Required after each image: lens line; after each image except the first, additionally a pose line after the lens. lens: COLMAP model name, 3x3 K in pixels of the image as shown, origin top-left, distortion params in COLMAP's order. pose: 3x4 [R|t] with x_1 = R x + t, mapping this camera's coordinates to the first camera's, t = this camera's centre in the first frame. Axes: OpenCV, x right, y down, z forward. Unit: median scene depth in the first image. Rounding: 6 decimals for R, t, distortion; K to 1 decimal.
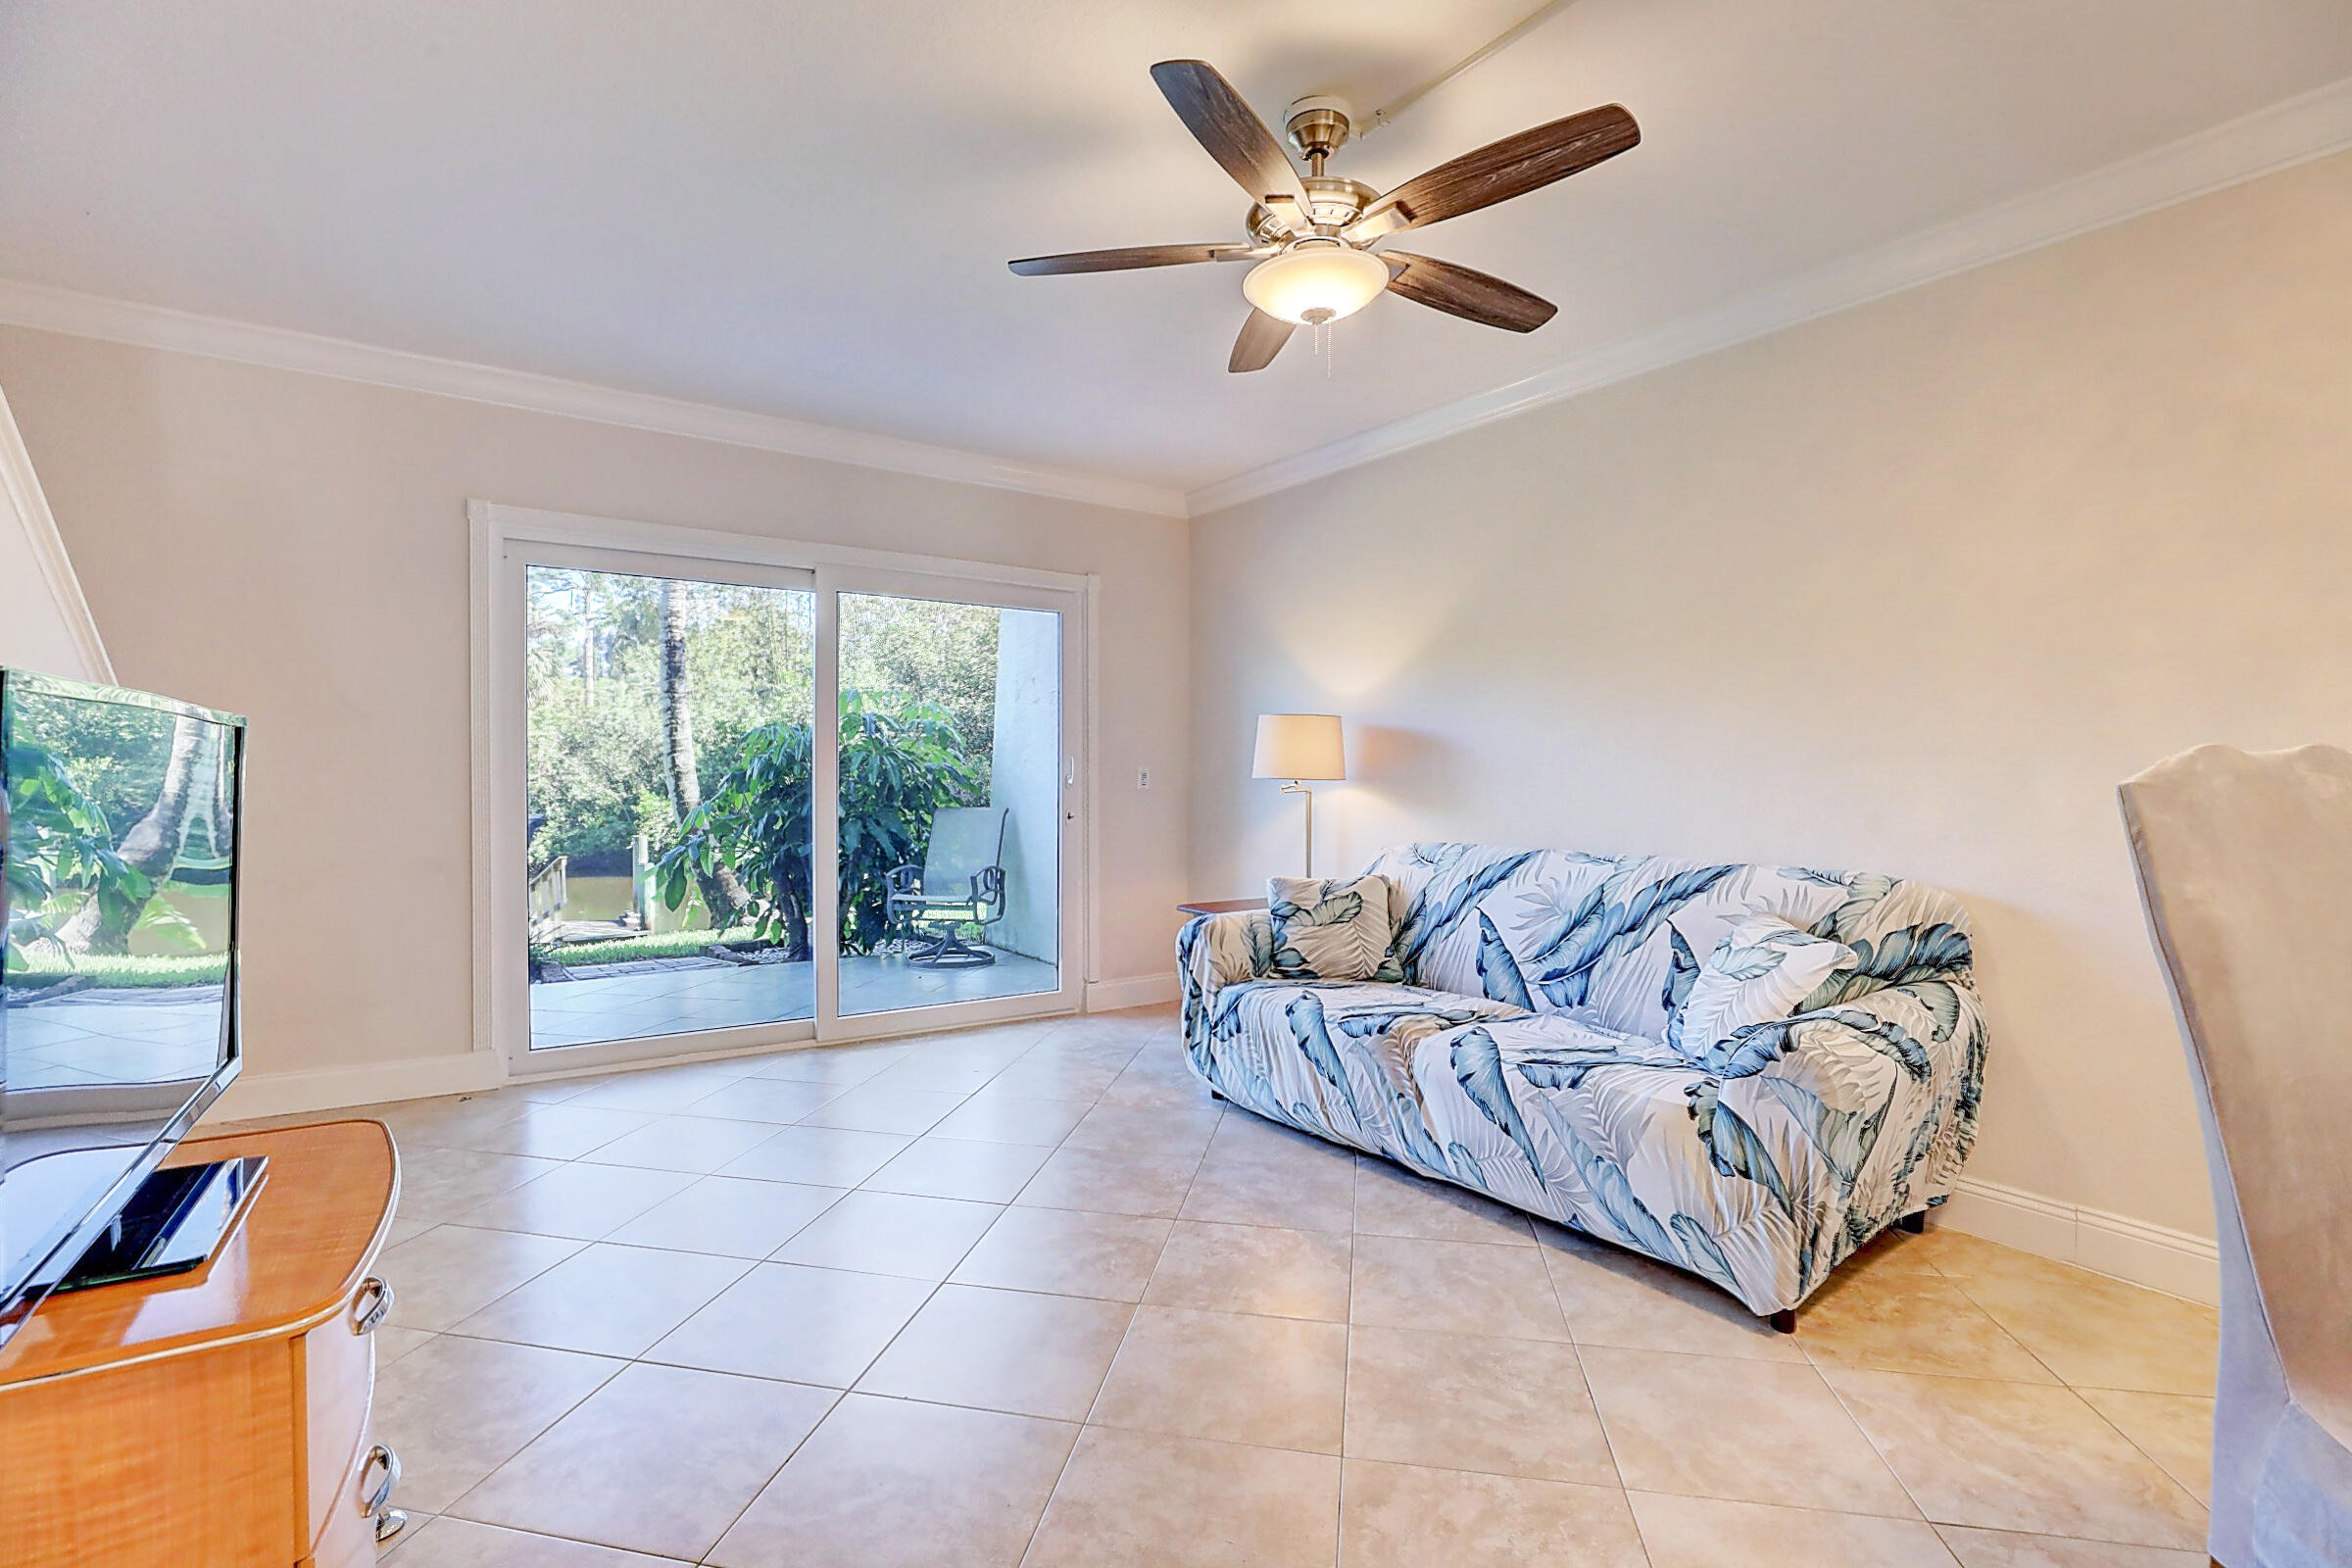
lens RADIAL K [[1068.2, 0, 1170.1], [0, 1068.2, 793.3], [0, 0, 1]] dist [-0.038254, 0.009194]
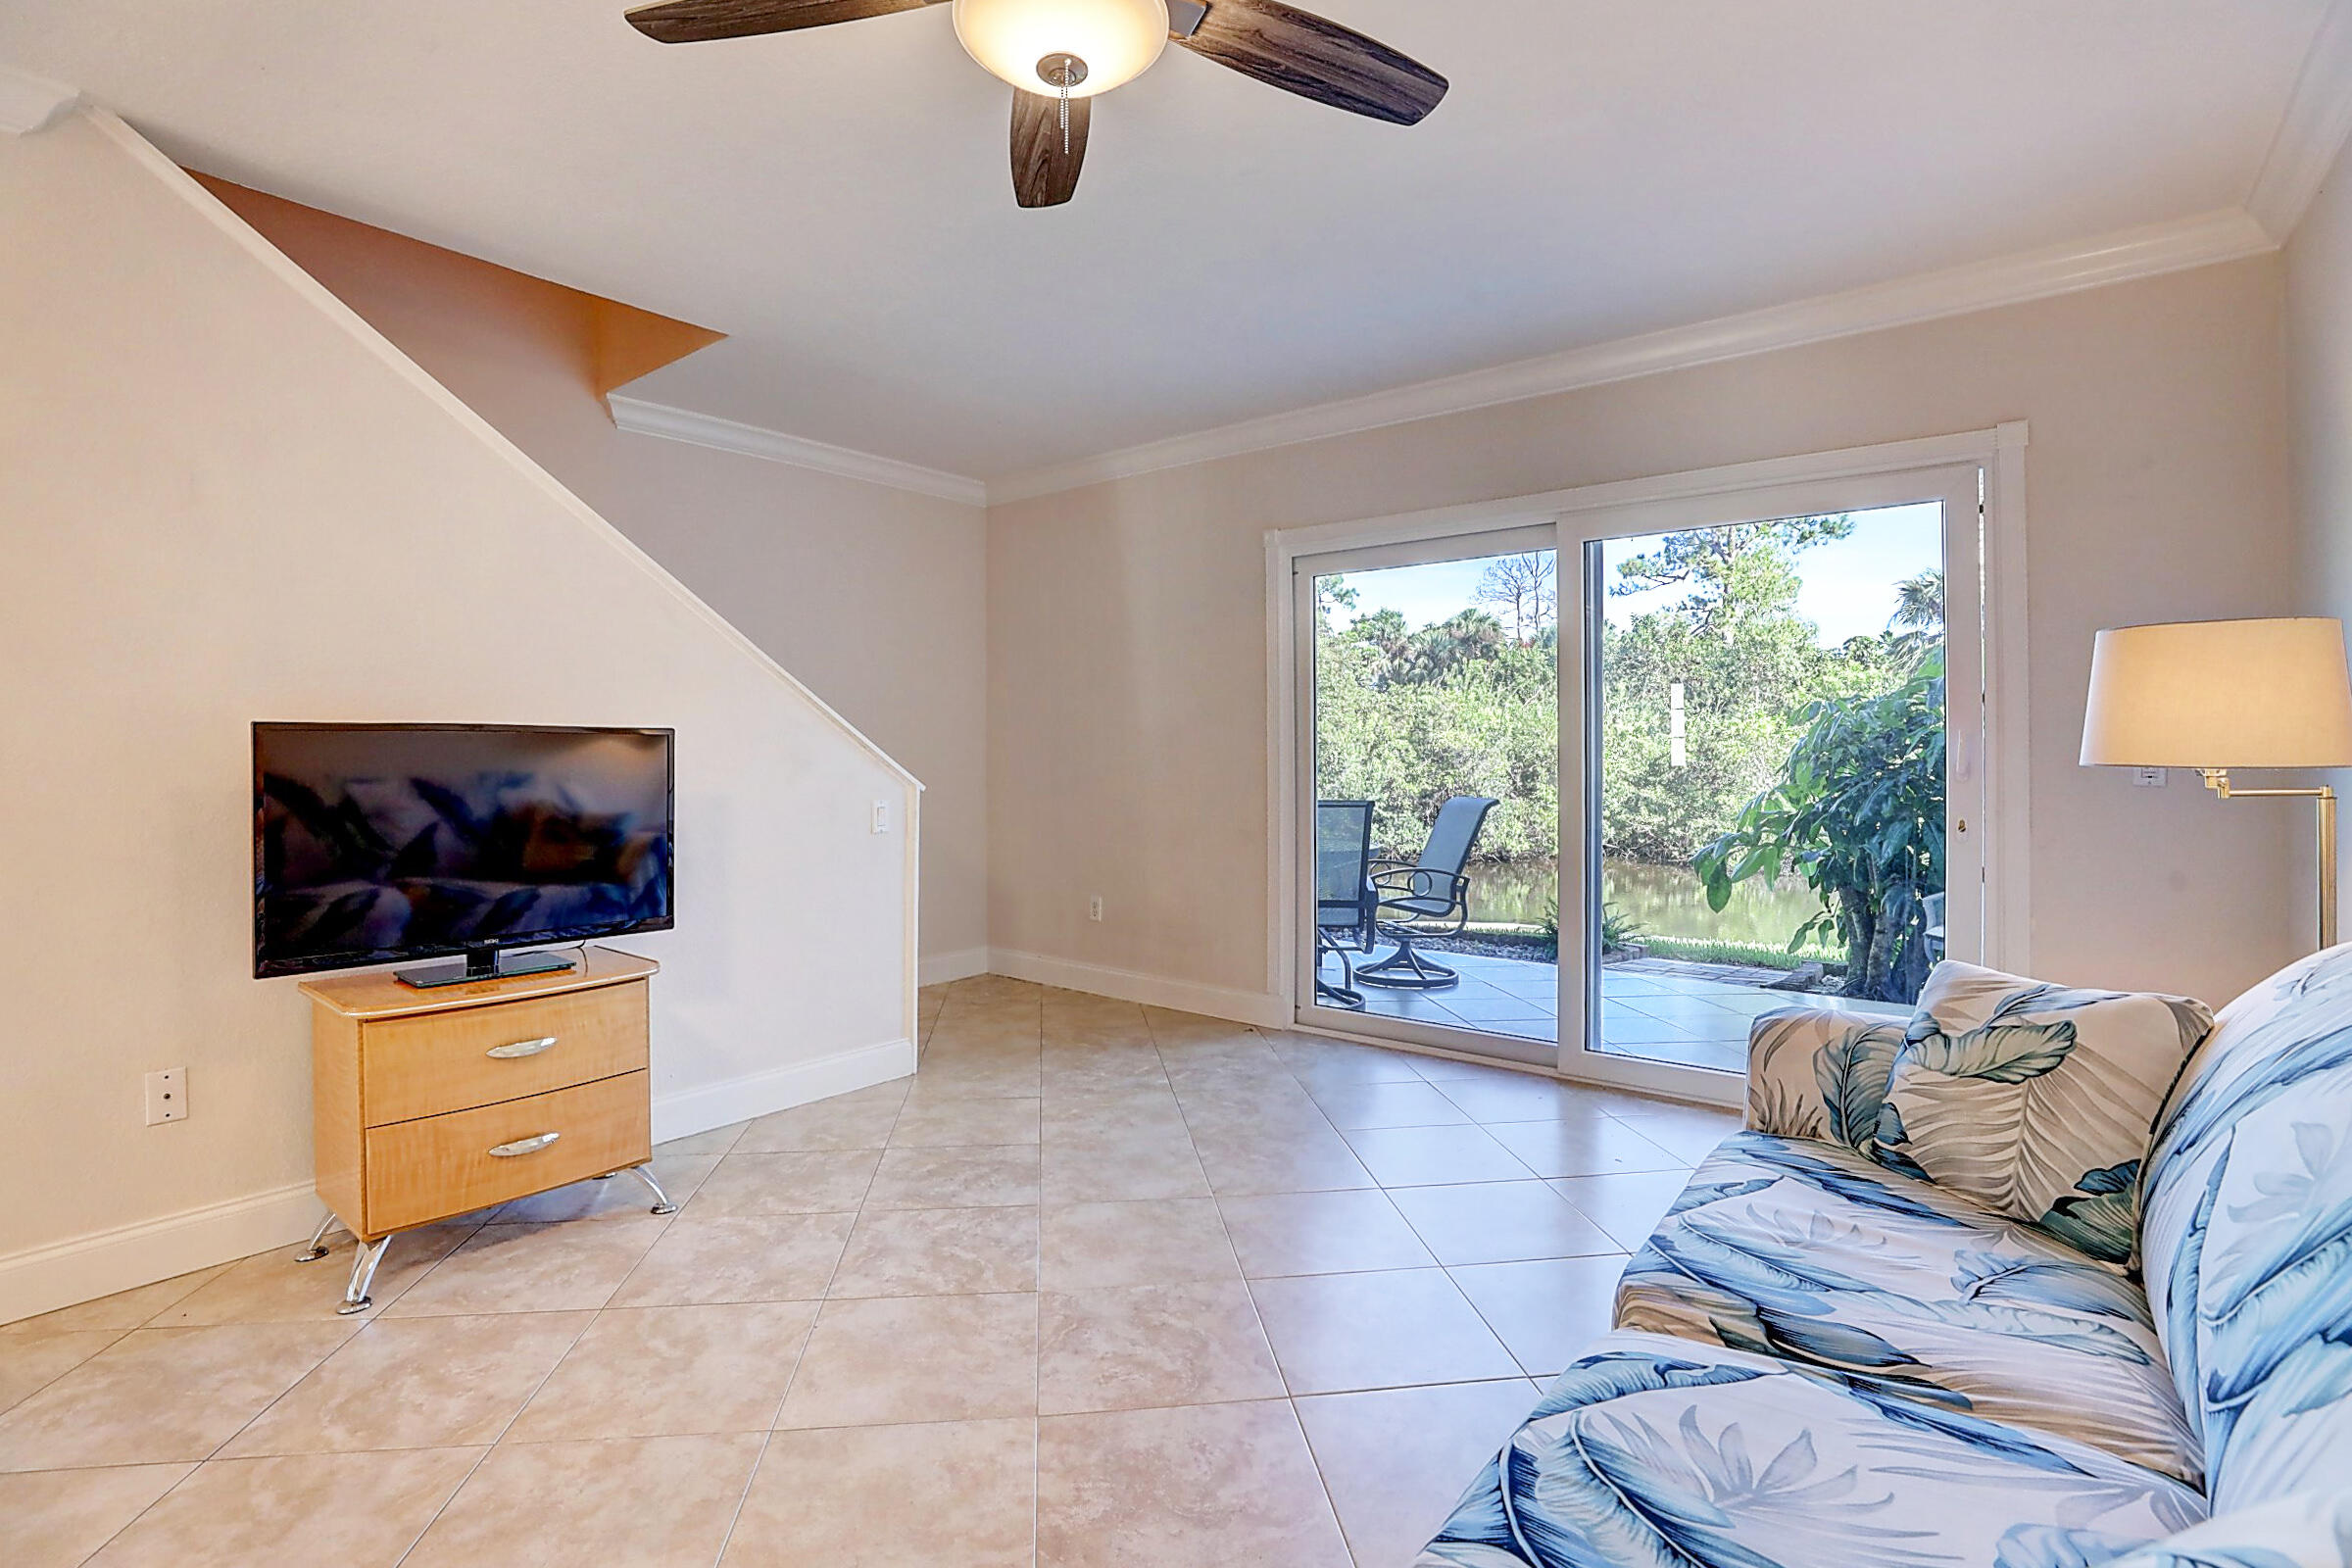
lens RADIAL K [[1068.2, 0, 1174.9], [0, 1068.2, 763.1], [0, 0, 1]] dist [-0.038254, 0.009194]
pose [[0.295429, 0.002609, -0.955361, 0.448238], [-0.018085, 0.999832, -0.002862, -0.006919], [0.955193, 0.018124, 0.295427, 0.503583]]
